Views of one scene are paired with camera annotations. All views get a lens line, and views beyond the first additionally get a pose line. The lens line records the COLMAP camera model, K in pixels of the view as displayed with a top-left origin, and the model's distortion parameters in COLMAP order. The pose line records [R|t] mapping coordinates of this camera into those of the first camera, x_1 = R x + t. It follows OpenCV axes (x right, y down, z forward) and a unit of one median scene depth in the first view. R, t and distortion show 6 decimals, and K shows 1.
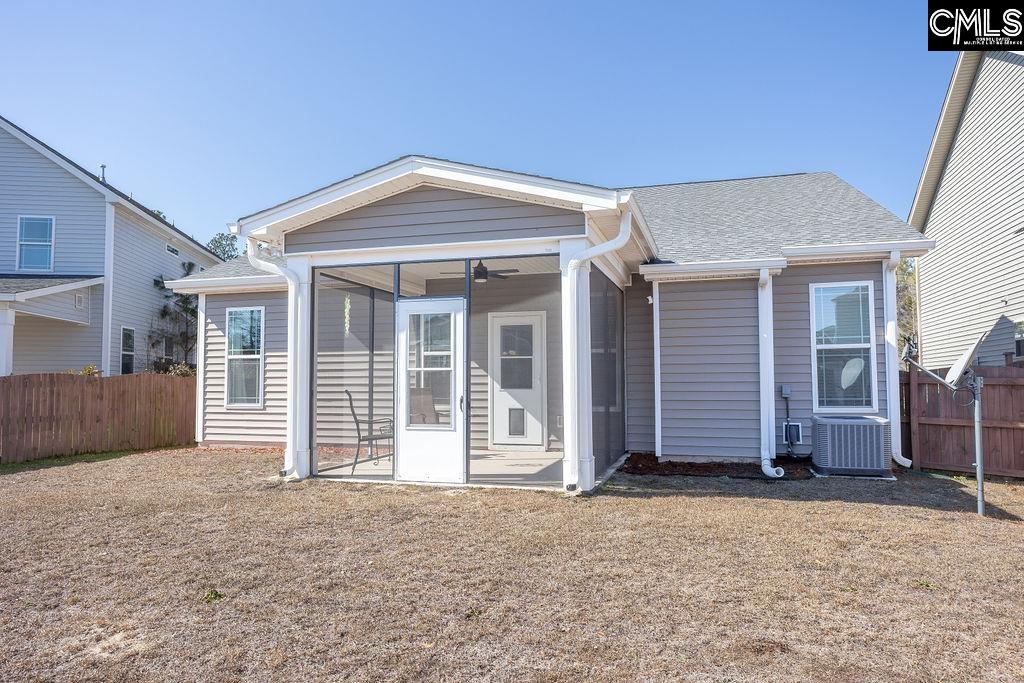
lens RADIAL K [[705.2, 0, 512.0], [0, 705.2, 341.5], [0, 0, 1]] dist [-0.101049, 0.000406]
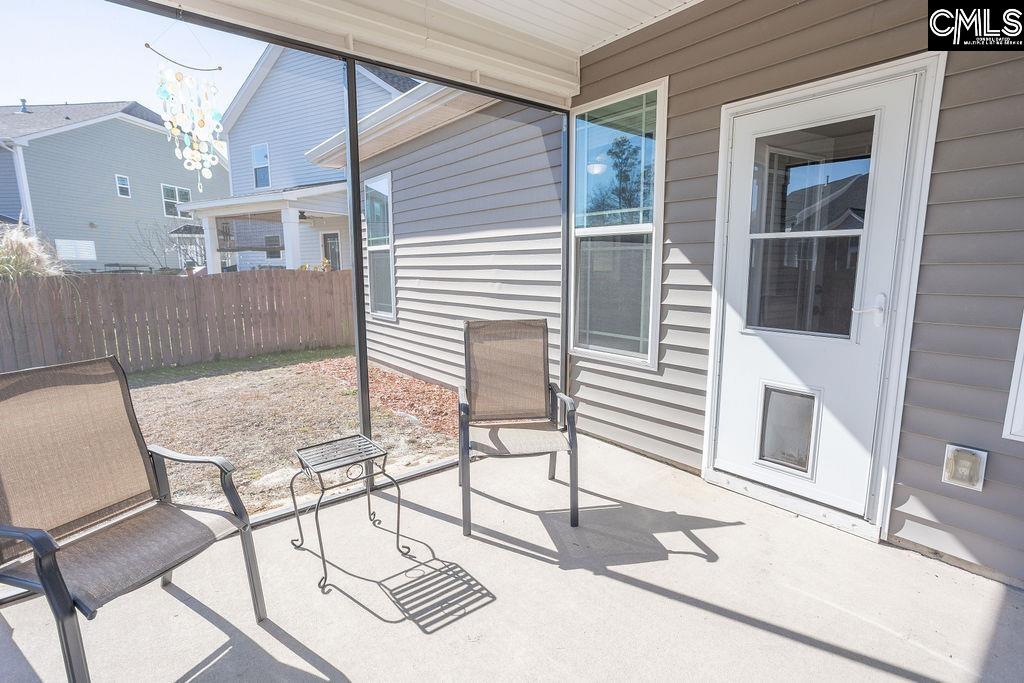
lens RADIAL K [[489.0, 0, 512.0], [0, 489.0, 341.5], [0, 0, 1]] dist [-0.041183, 0.024034]
pose [[0.814965, 0.091505, -0.572240, 0.025837], [0.034935, 0.977902, 0.206126, 0.017926], [0.578456, -0.187977, 0.793759, 0.666931]]
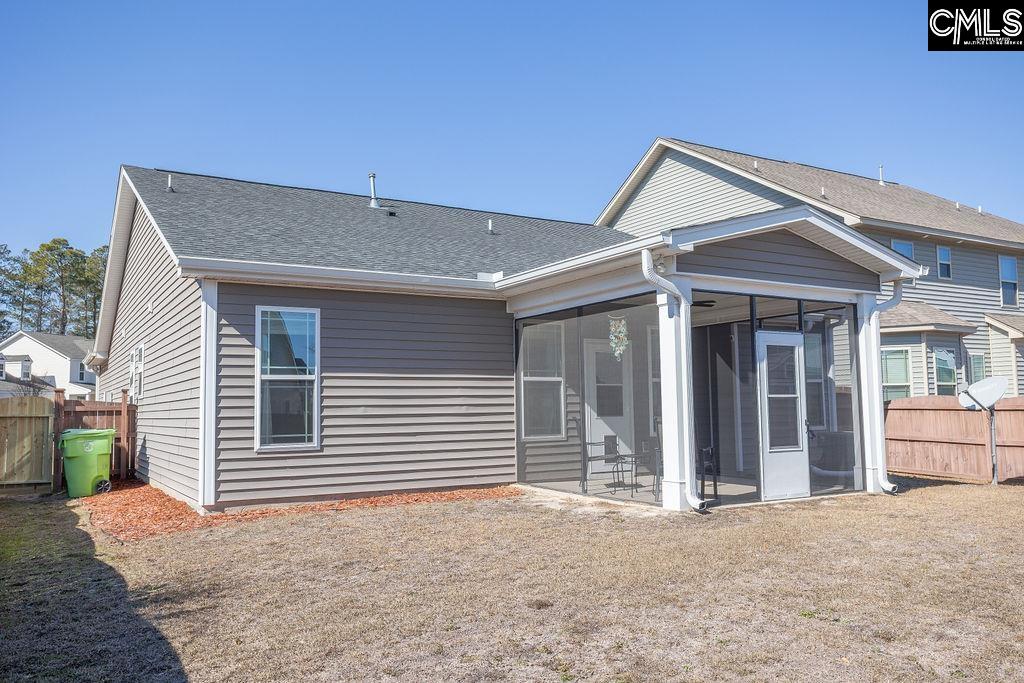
lens RADIAL K [[821.5, 0, 512.0], [0, 821.5, 341.5], [0, 0, 1]] dist [-0.035876, 0.108860]
pose [[0.692822, 0.056237, 0.718913, -0.839098], [-0.031713, 0.998366, -0.047534, 0.018301], [-0.720411, 0.010134, 0.693473, 0.258726]]
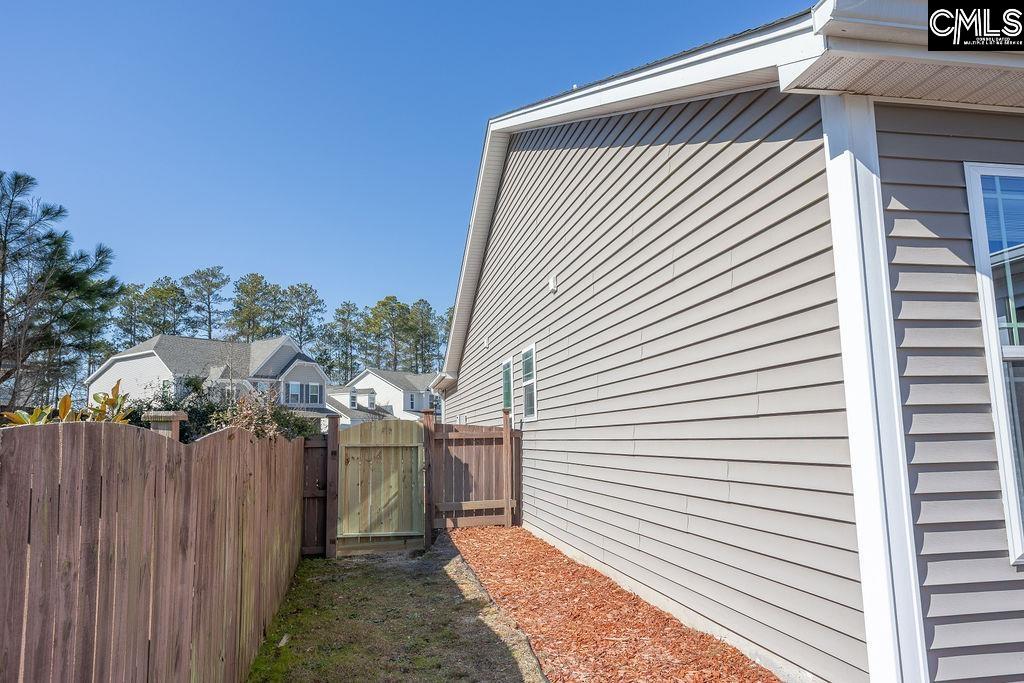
lens RADIAL K [[709.9, 0, 512.0], [0, 709.9, 341.5], [0, 0, 1]] dist [0.006683, 0.001816]
pose [[0.891643, 0.047076, 0.450284, -0.694807], [-0.010325, 0.996435, -0.083728, 0.042889], [-0.452621, 0.070006, 0.888951, 0.866032]]
